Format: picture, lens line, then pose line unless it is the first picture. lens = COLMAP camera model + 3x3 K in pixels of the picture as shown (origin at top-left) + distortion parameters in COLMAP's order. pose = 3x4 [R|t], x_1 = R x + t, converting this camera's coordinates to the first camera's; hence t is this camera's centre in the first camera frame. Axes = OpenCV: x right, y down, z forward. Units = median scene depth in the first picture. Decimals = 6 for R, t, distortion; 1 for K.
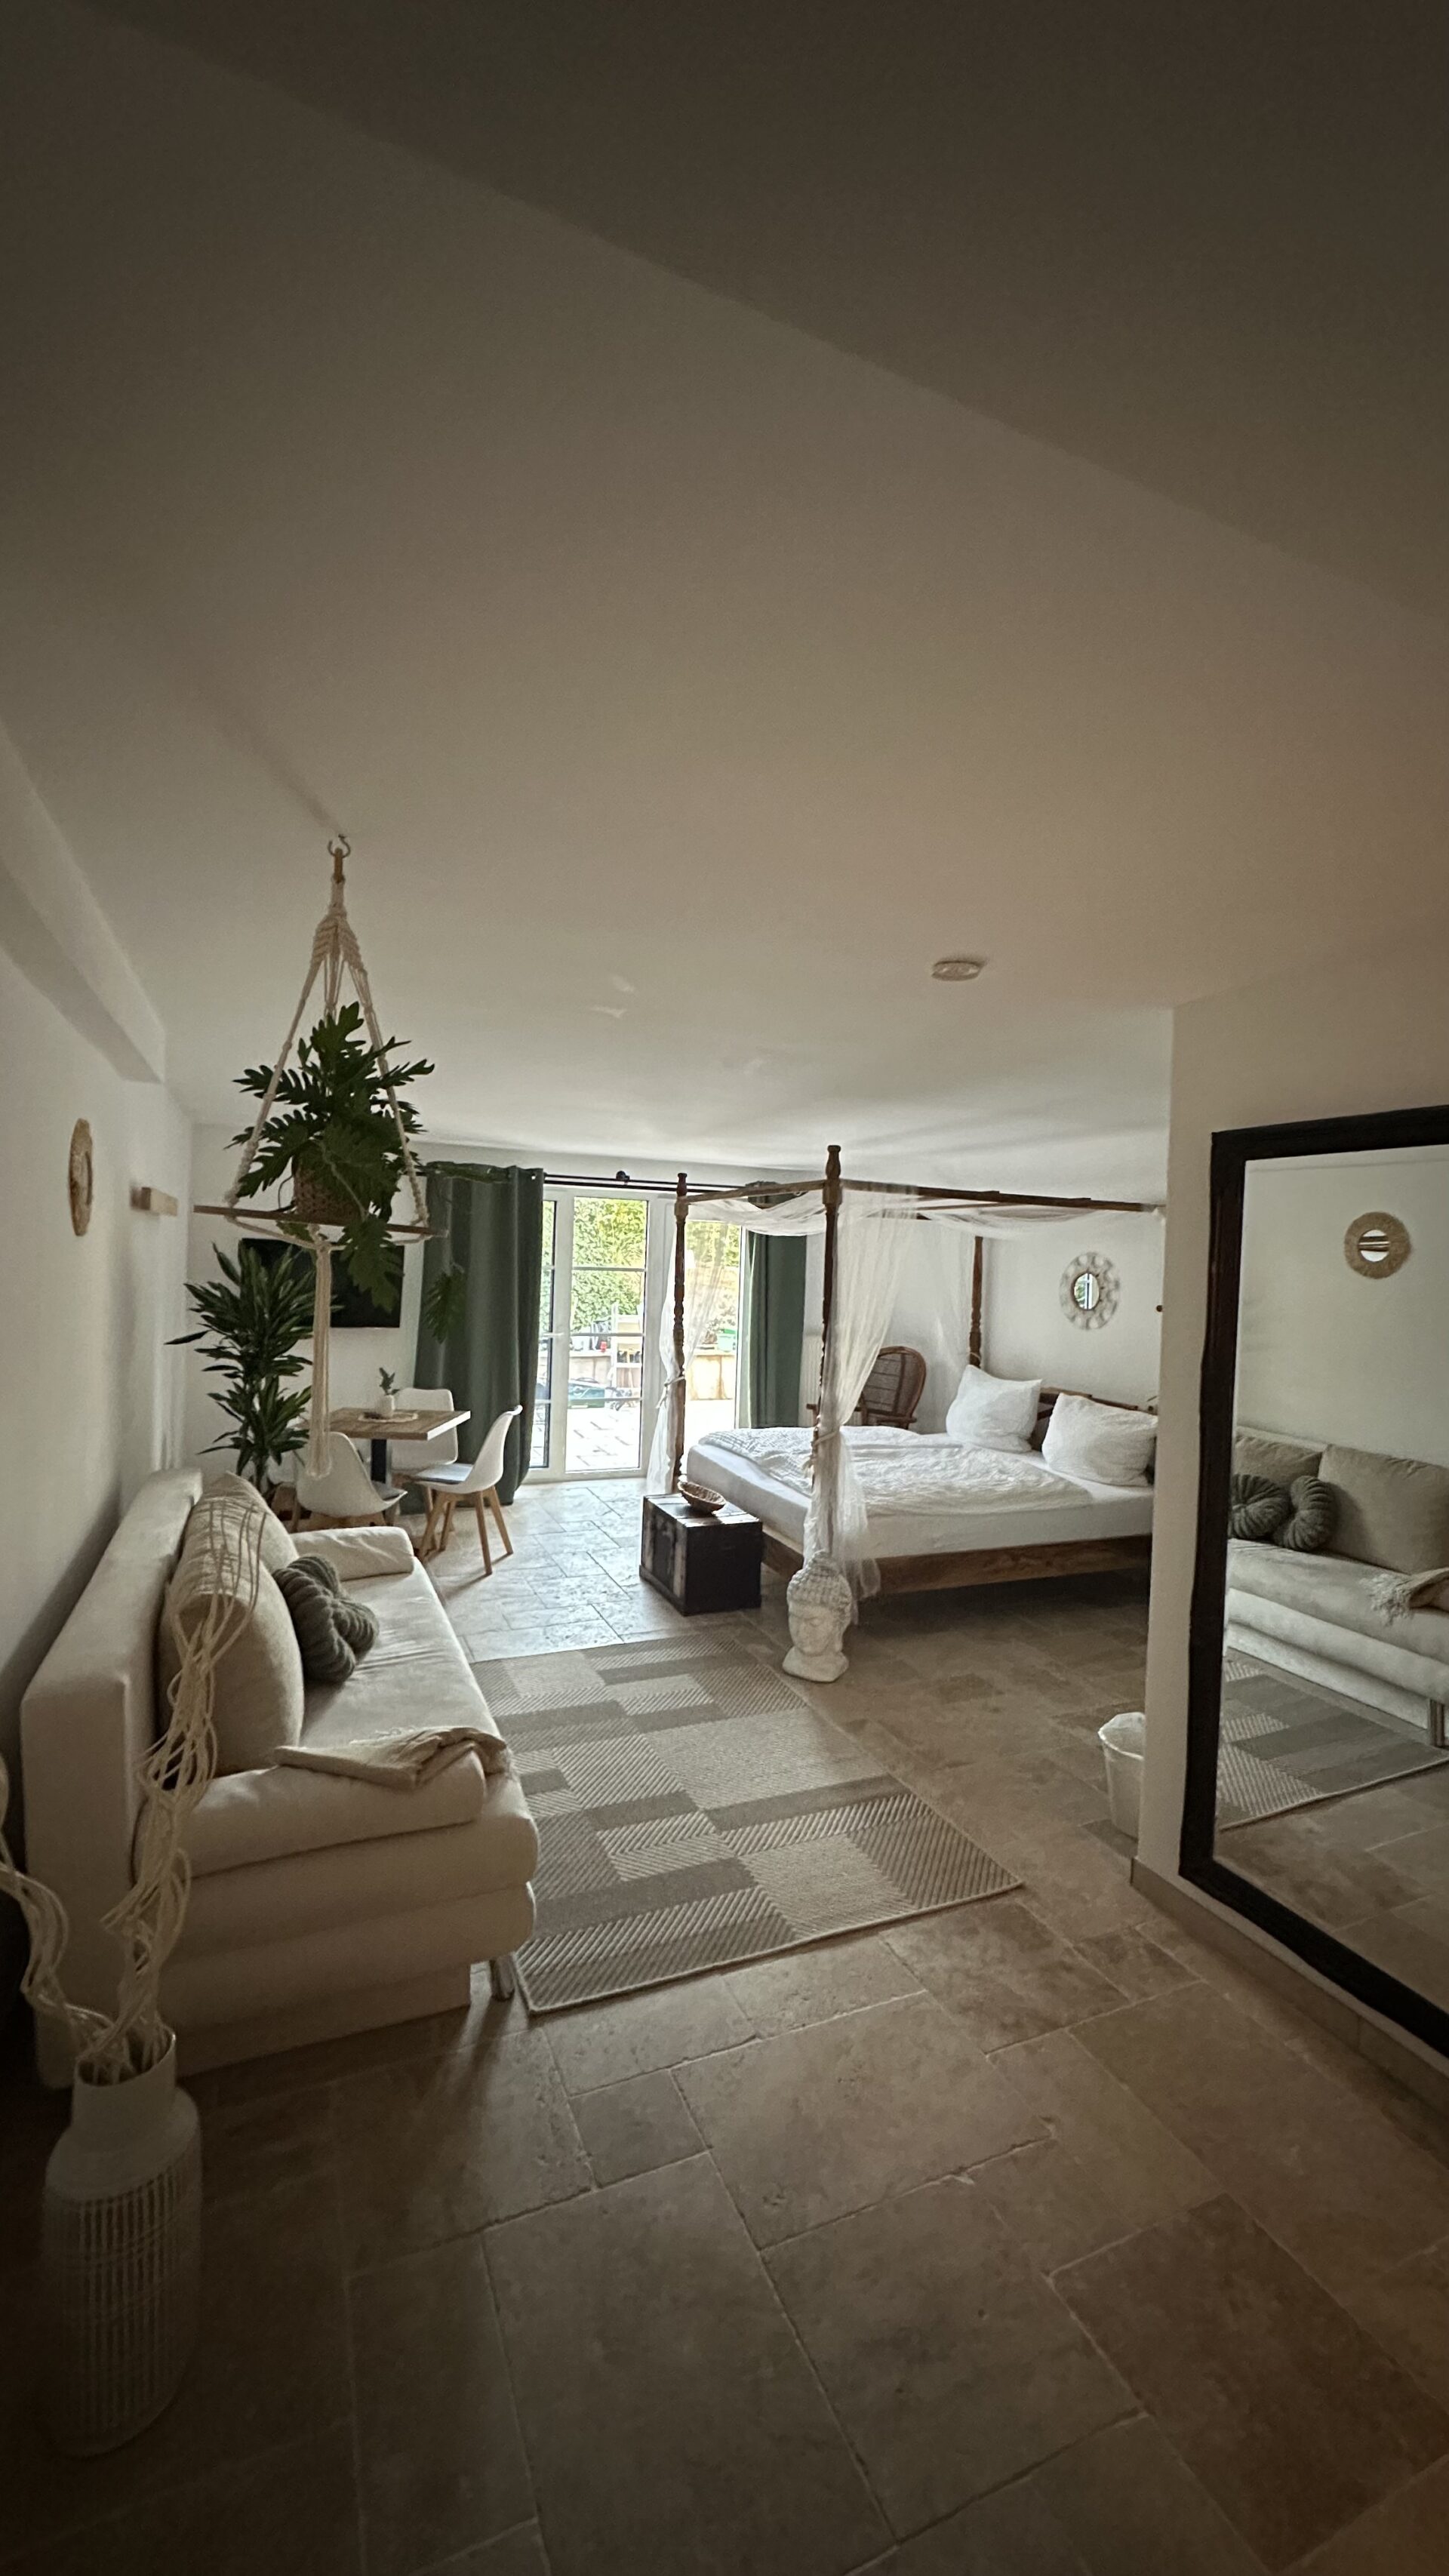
lens RADIAL K [[1014.7, 0, 720.6], [0, 1014.7, 1272.3], [0, 0, 1]] dist [-0.000965, 0.000068]
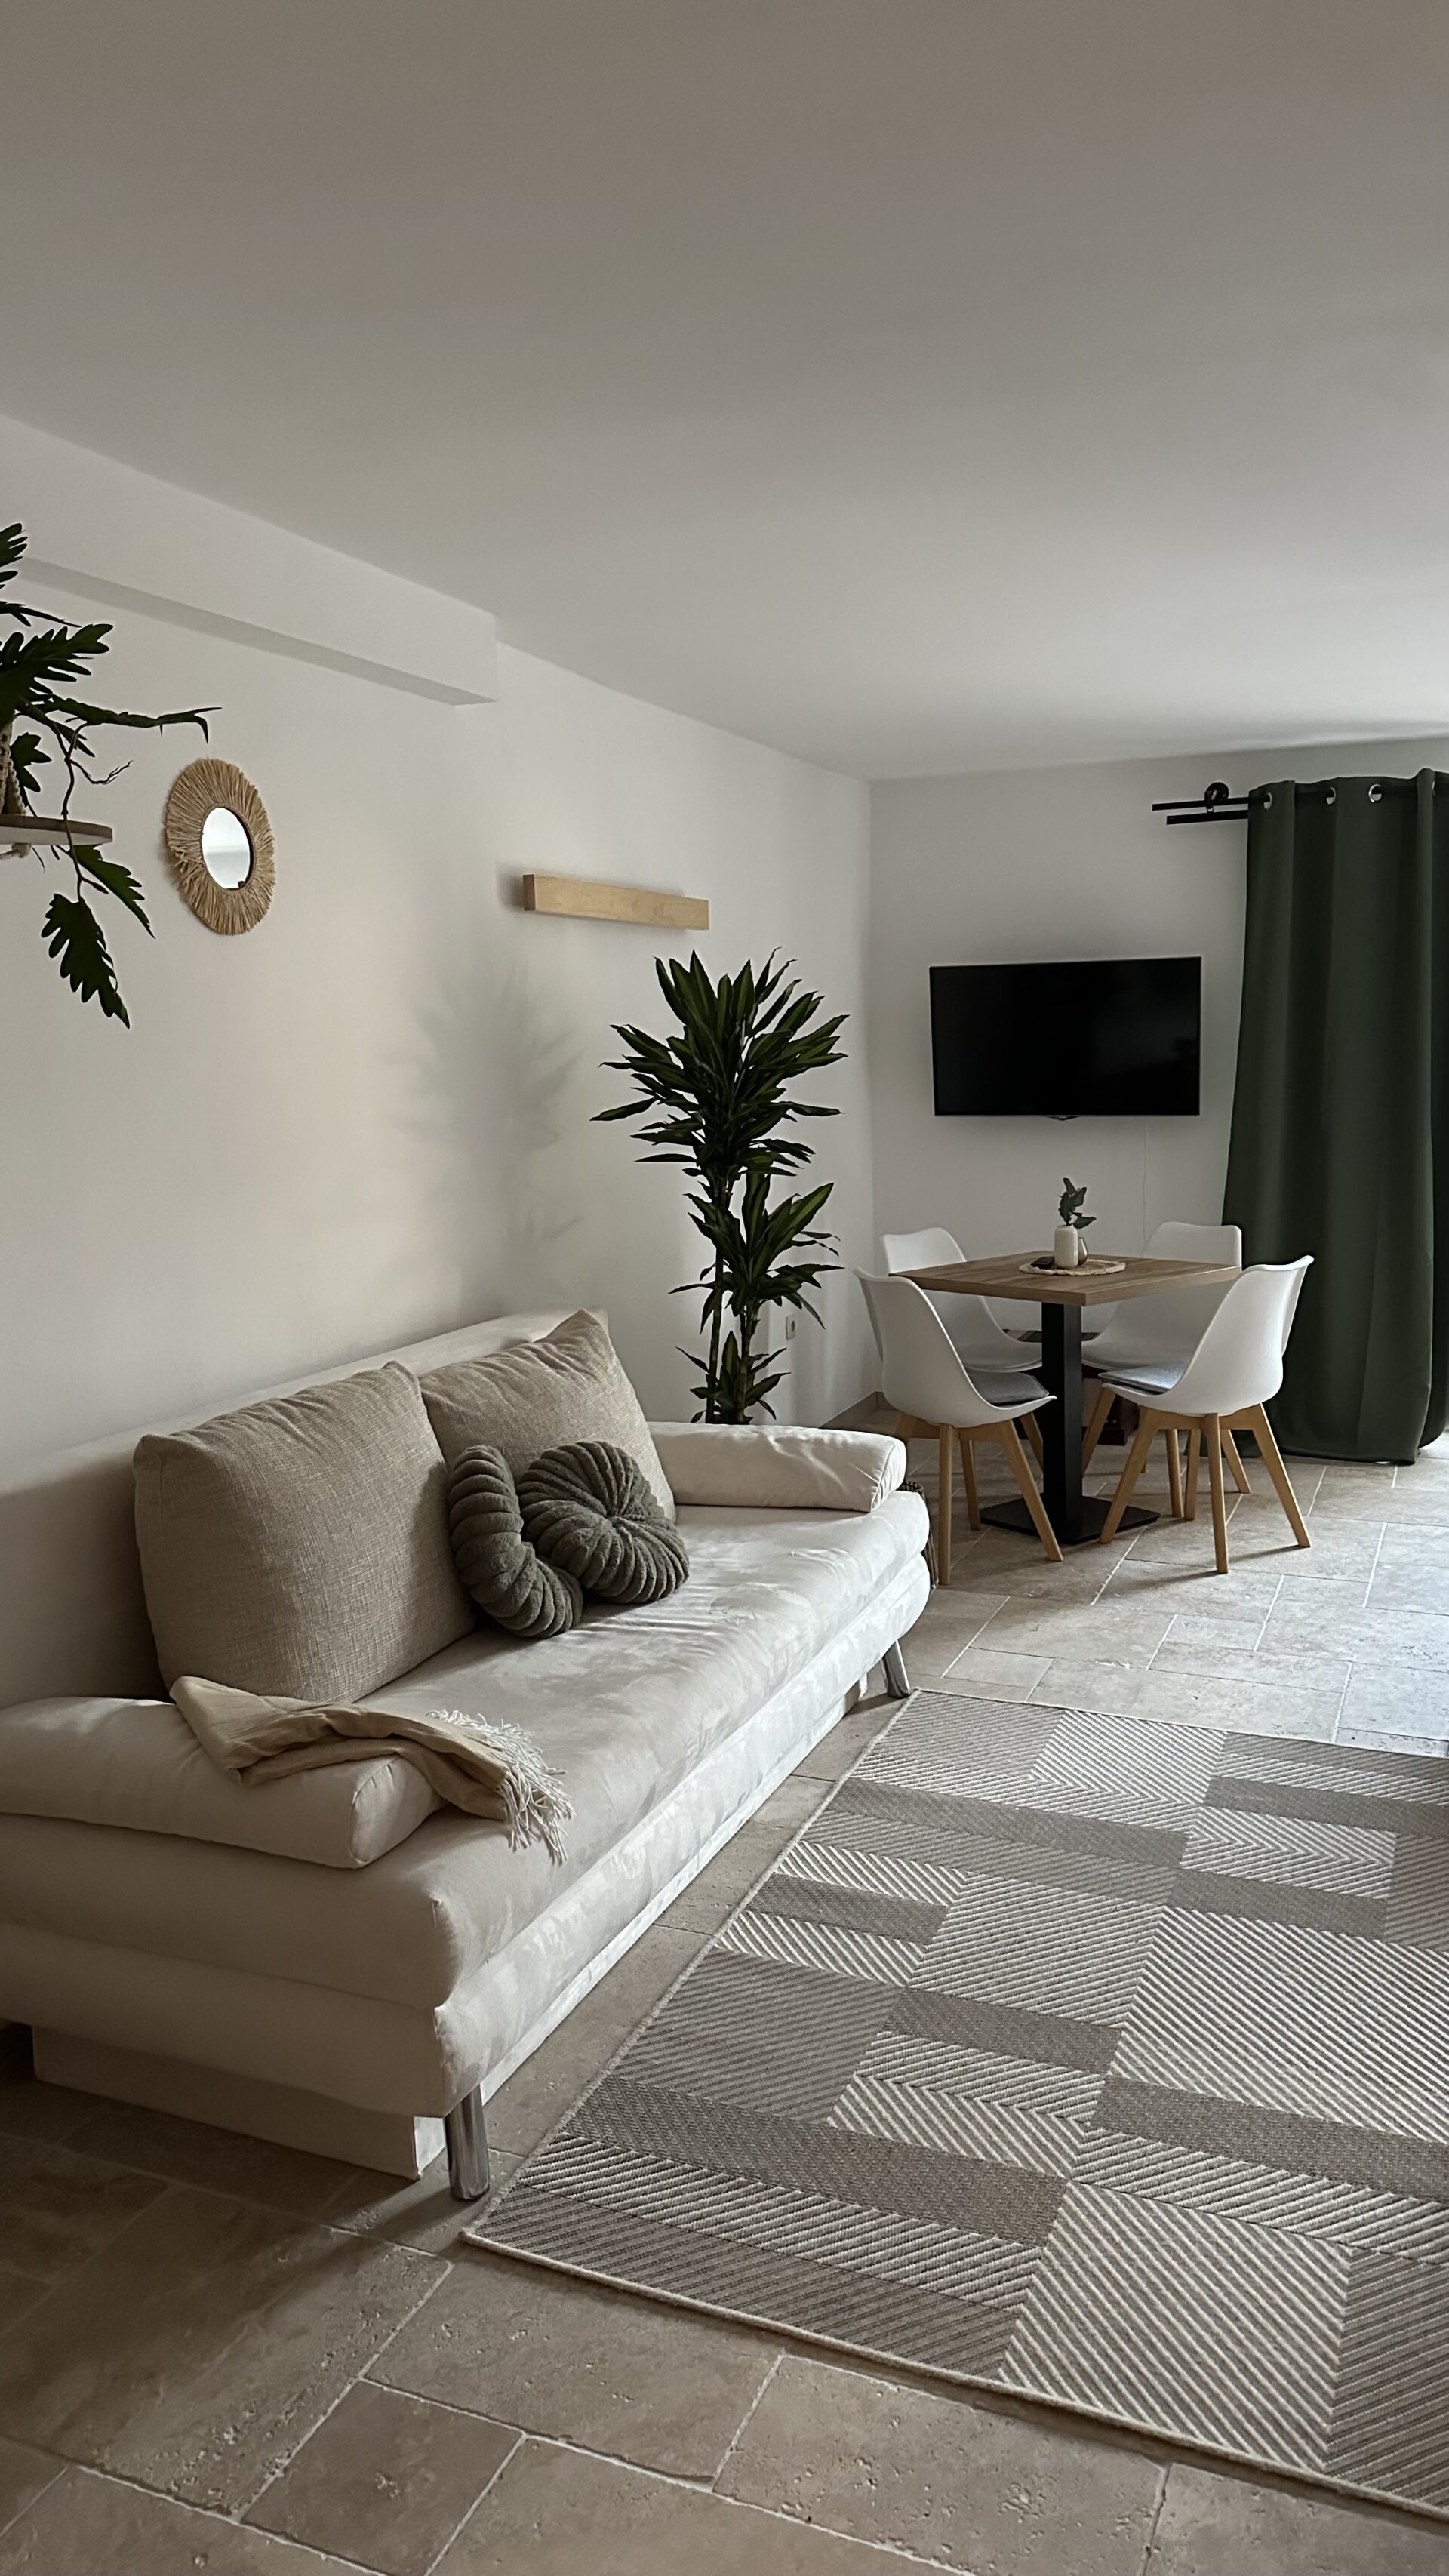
lens RADIAL K [[1794.1, 0, 723.0], [0, 1794.1, 1303.0], [0, 0, 1]] dist [0.001795, -0.002600]
pose [[0.682504, 0.052953, -0.728961, 0.342664], [0.041665, 0.992931, 0.111138, 0.061820], [0.729693, -0.106224, 0.675473, 0.272951]]
